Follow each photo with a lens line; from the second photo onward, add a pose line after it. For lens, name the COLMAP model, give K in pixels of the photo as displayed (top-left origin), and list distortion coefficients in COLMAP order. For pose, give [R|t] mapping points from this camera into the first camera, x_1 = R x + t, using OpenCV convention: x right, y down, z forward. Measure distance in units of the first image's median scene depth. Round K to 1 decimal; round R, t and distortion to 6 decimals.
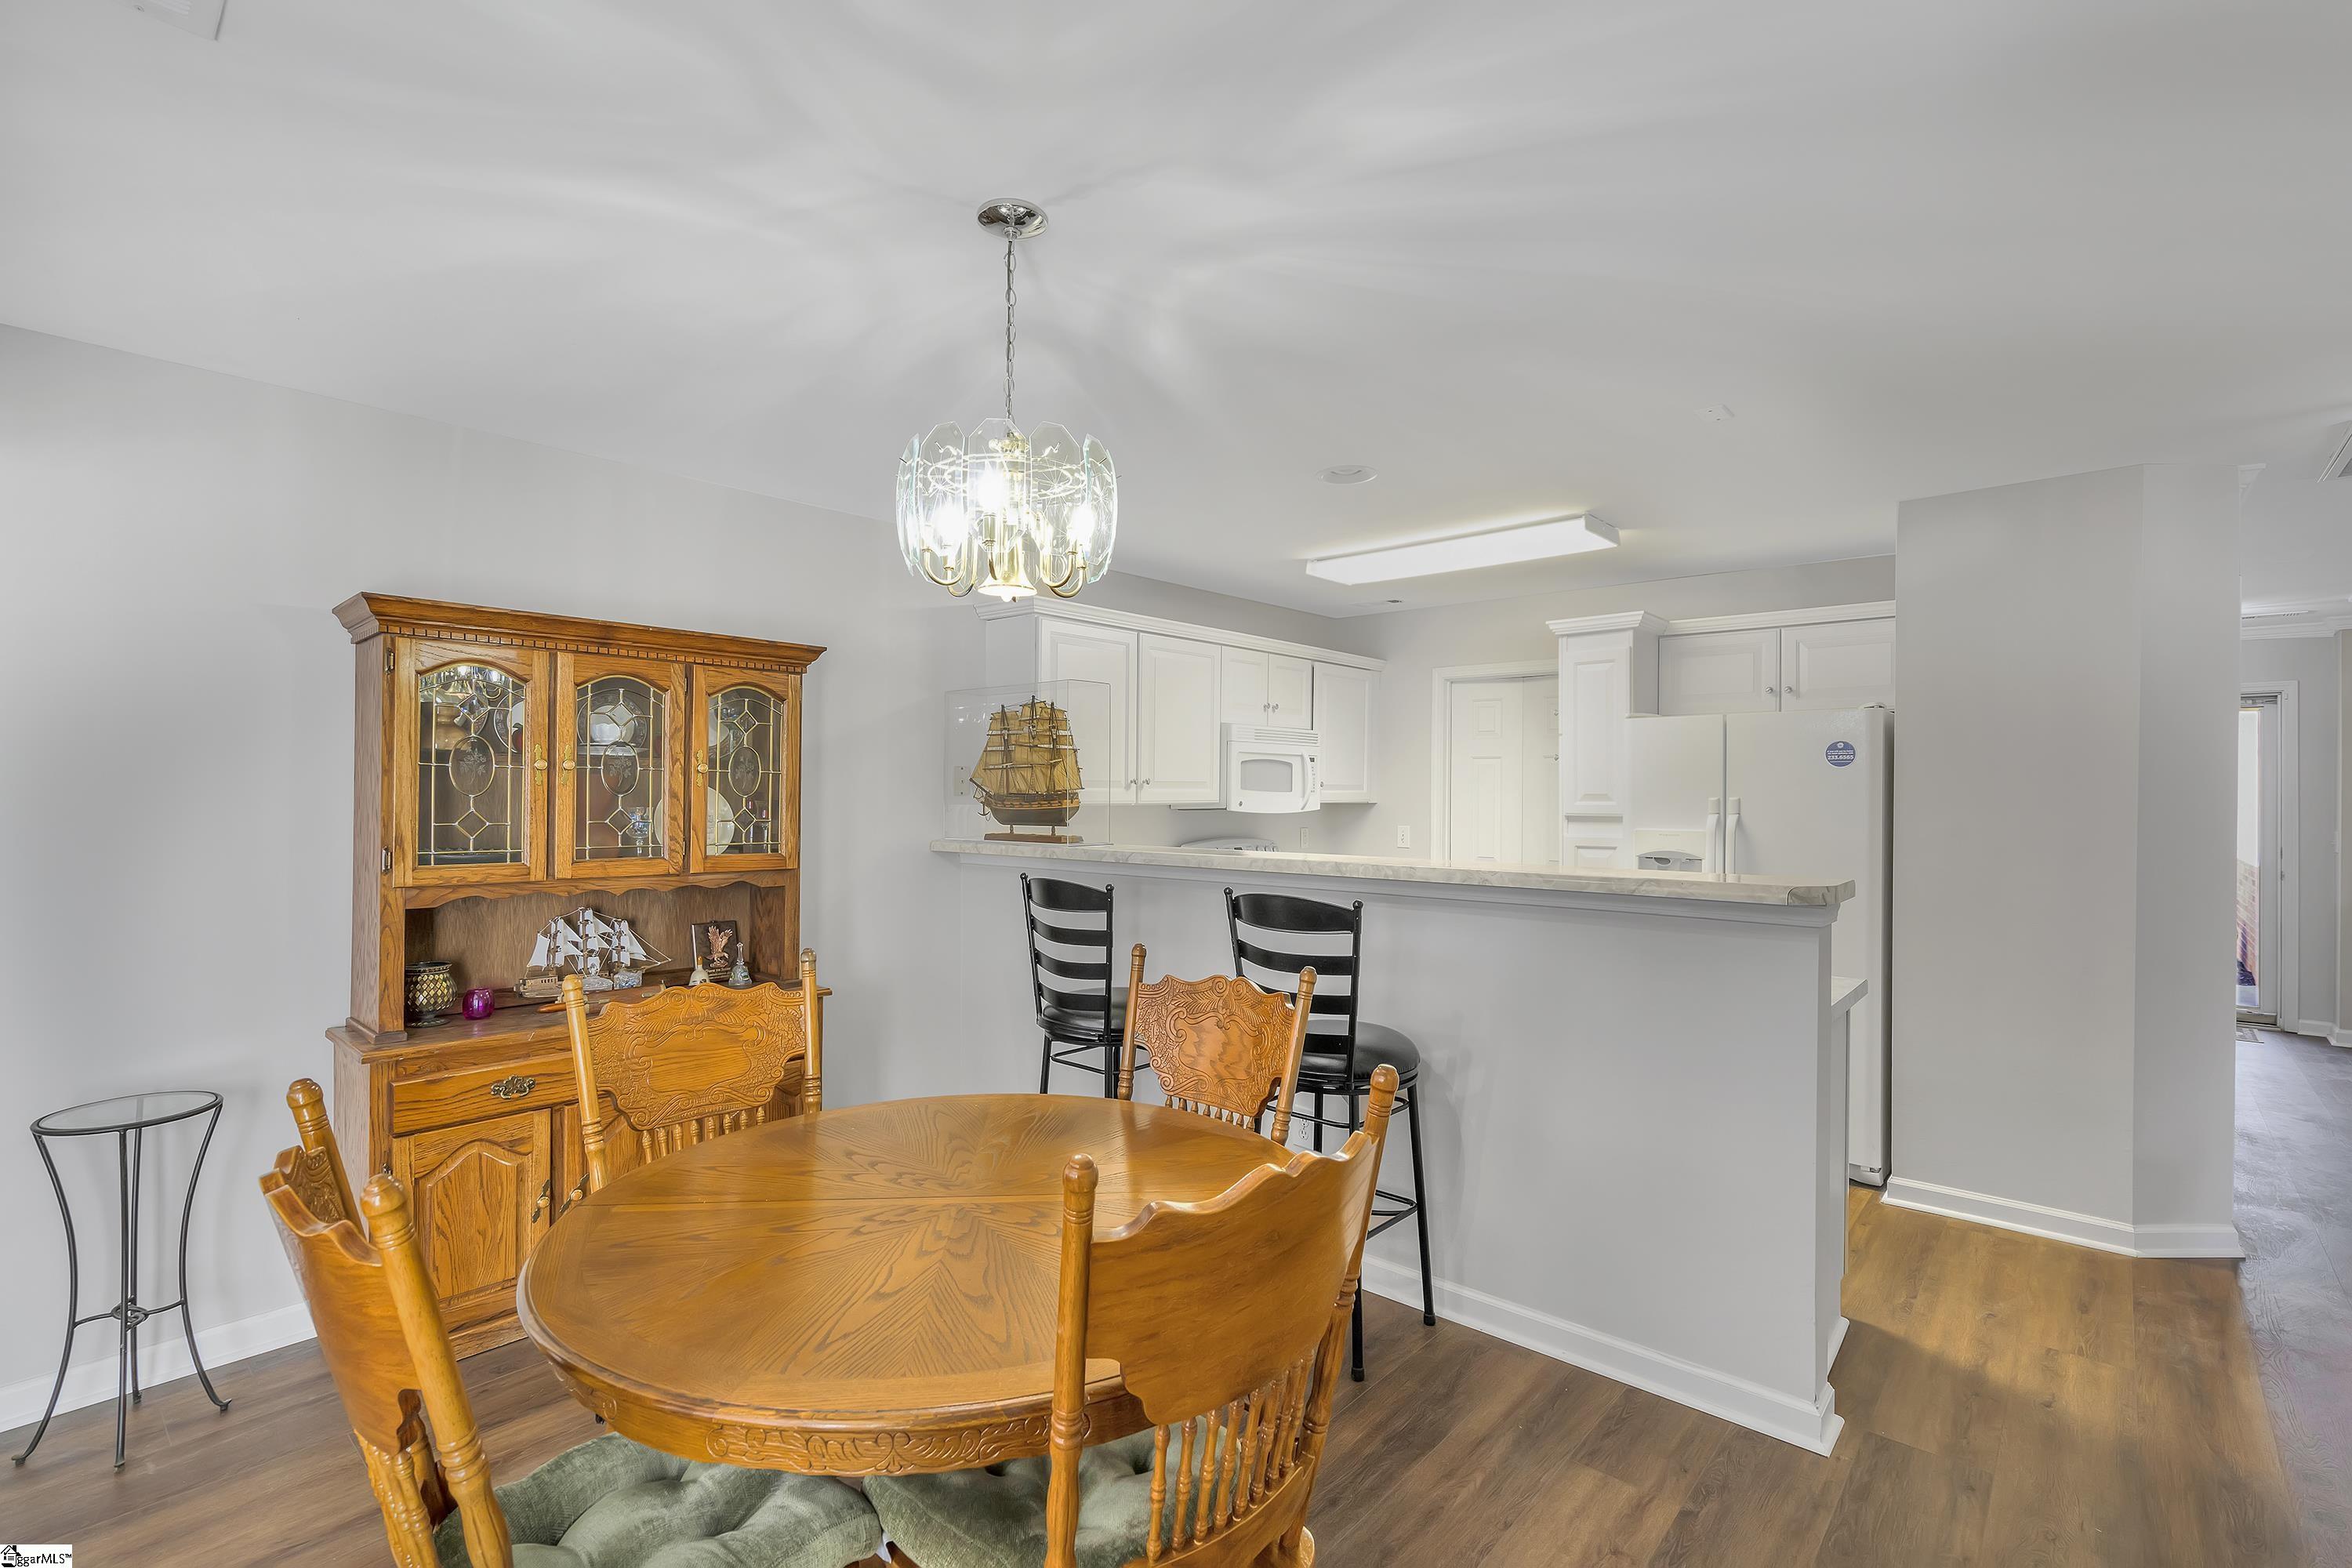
lens RADIAL K [[1062.4, 0, 1176.0], [0, 1062.4, 784.0], [0, 0, 1]] dist [0.001250, 0.000419]
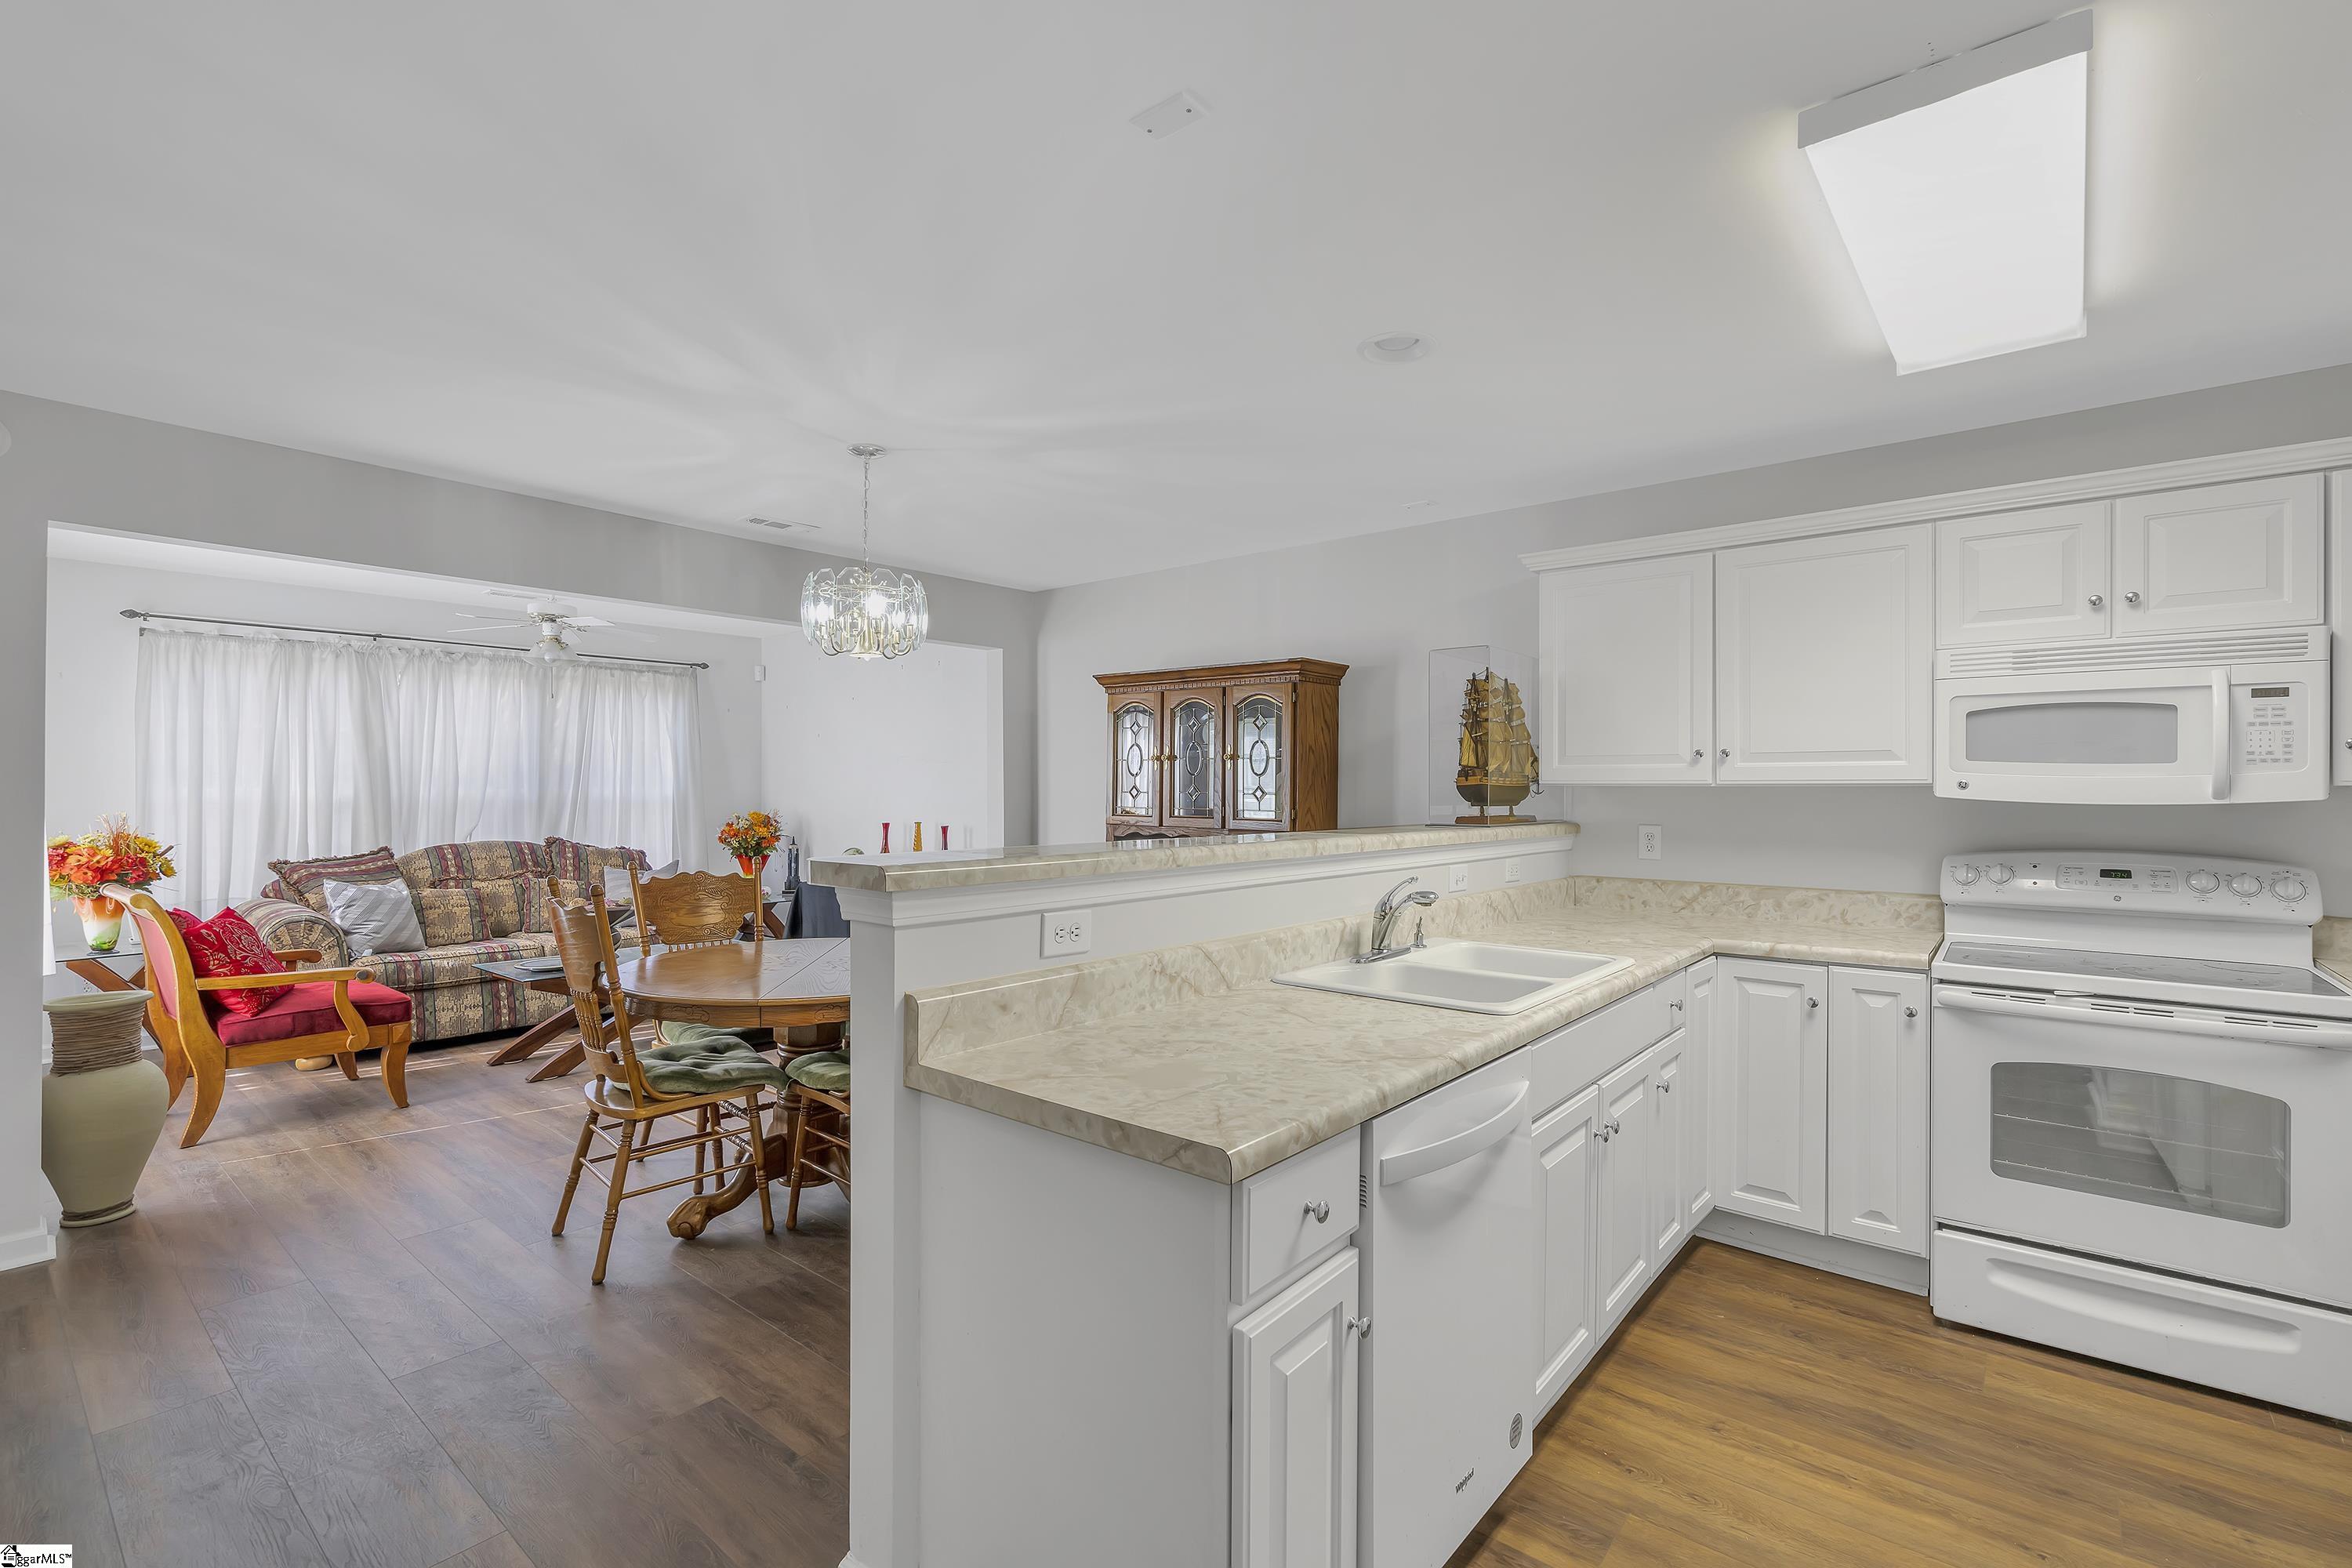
lens RADIAL K [[1050.2, 0, 1176.0], [0, 1050.2, 784.0], [0, 0, 1]] dist [-0.000506, 0.000515]
pose [[0.026889, -0.007961, -0.999607, 0.702785], [0.003204, 0.999964, -0.007877, 0.023975], [0.999633, -0.002991, 0.026914, 0.629403]]
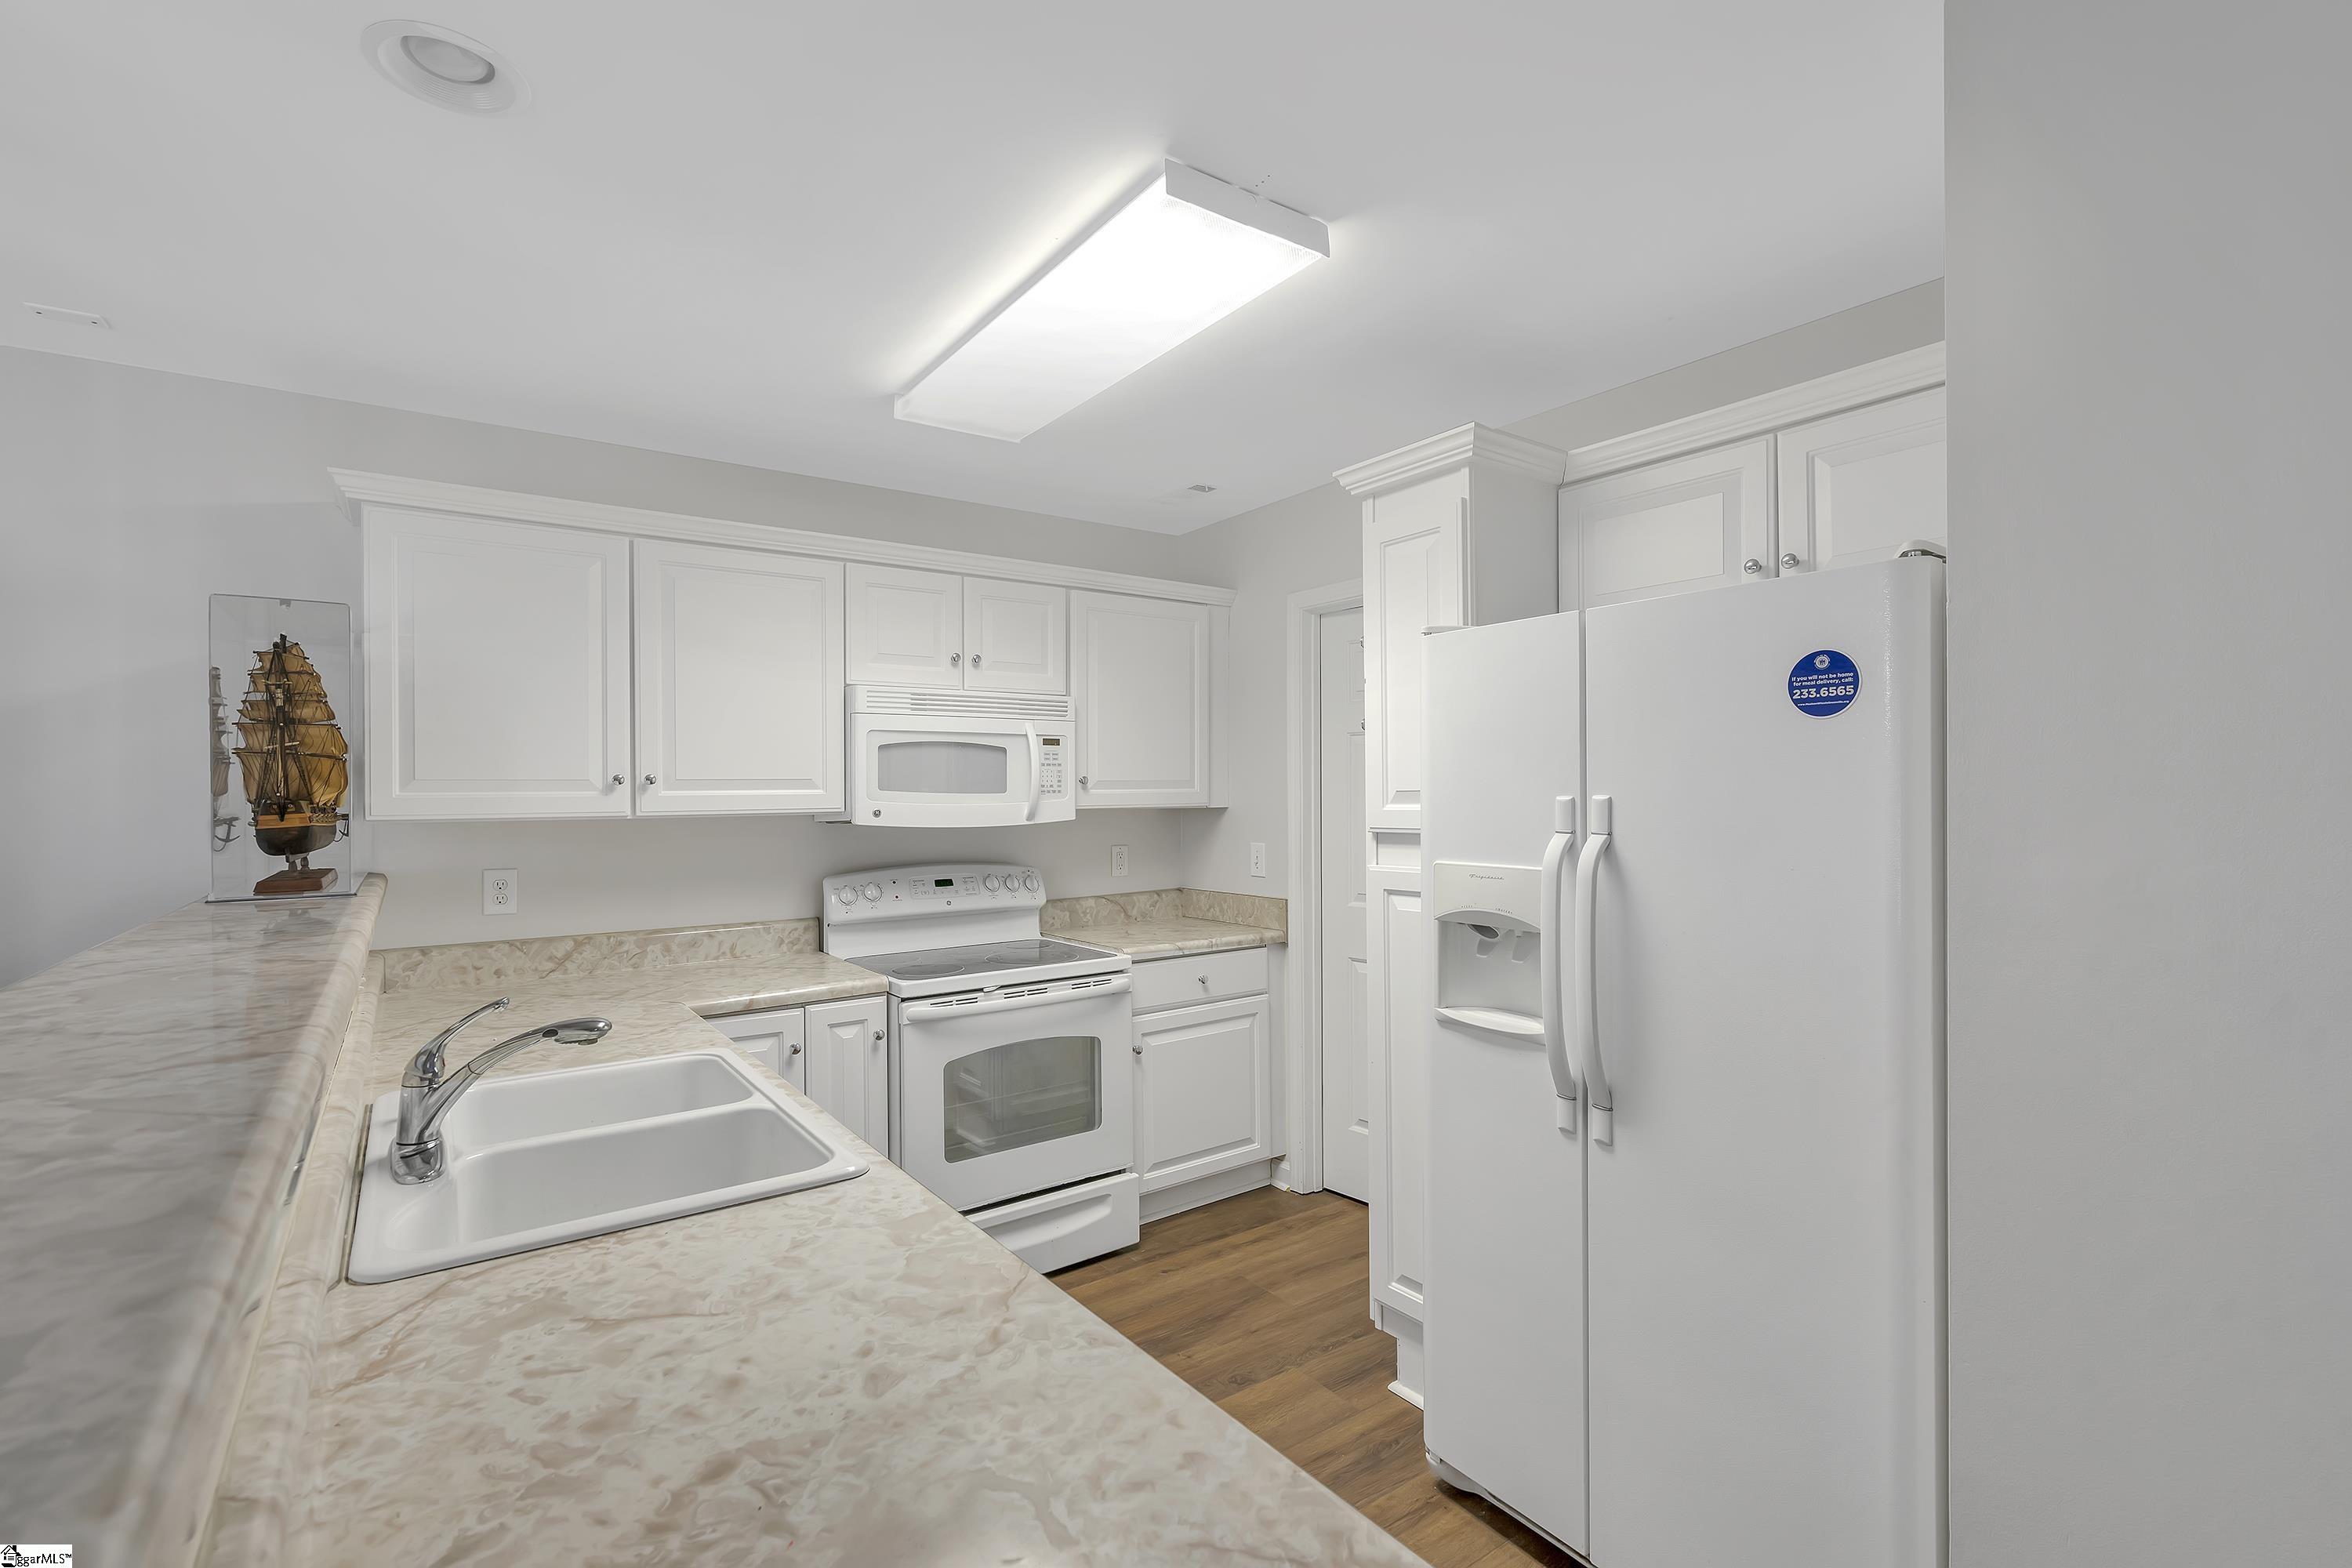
lens RADIAL K [[1050.2, 0, 1176.0], [0, 1050.2, 784.0], [0, 0, 1]] dist [-0.000506, 0.000515]
pose [[0.974275, -0.013159, -0.224977, 0.419188], [0.013019, 0.999913, -0.002108, 0.005846], [0.224985, -0.000875, 0.974362, 0.497443]]
